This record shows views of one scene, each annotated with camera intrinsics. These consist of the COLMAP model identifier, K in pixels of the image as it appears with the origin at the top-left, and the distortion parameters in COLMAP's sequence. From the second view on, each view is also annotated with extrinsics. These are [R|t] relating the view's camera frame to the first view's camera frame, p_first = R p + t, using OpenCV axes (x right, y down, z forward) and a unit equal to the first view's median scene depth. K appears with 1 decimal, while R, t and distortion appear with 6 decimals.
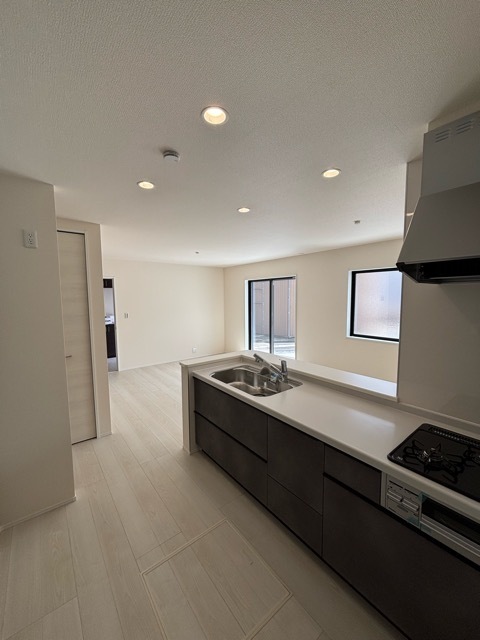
lens RADIAL K [[258.8, 0, 240.7], [0, 258.8, 318.5], [0, 0, 1]] dist [0.000599, -0.000041]
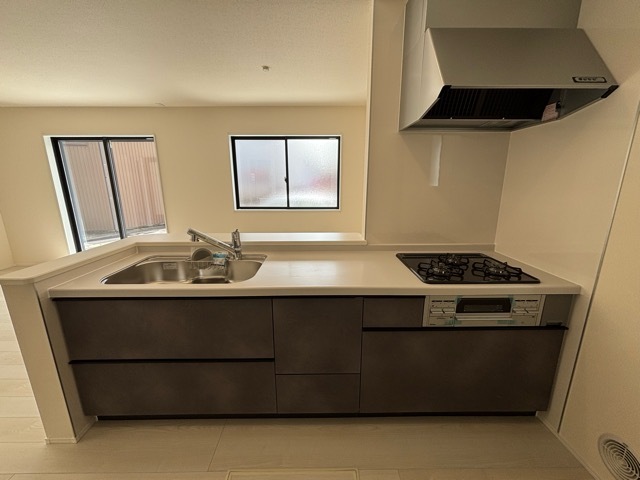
lens RADIAL K [[260.6, 0, 320.0], [0, 260.6, 240.0], [0, 0, 1]] dist [-0.001418, 0.000006]
pose [[0.613603, -0.171400, 0.770787, -0.233988], [0.067239, 0.983953, 0.165275, 0.071235], [-0.786746, -0.049586, 0.615281, 0.316807]]
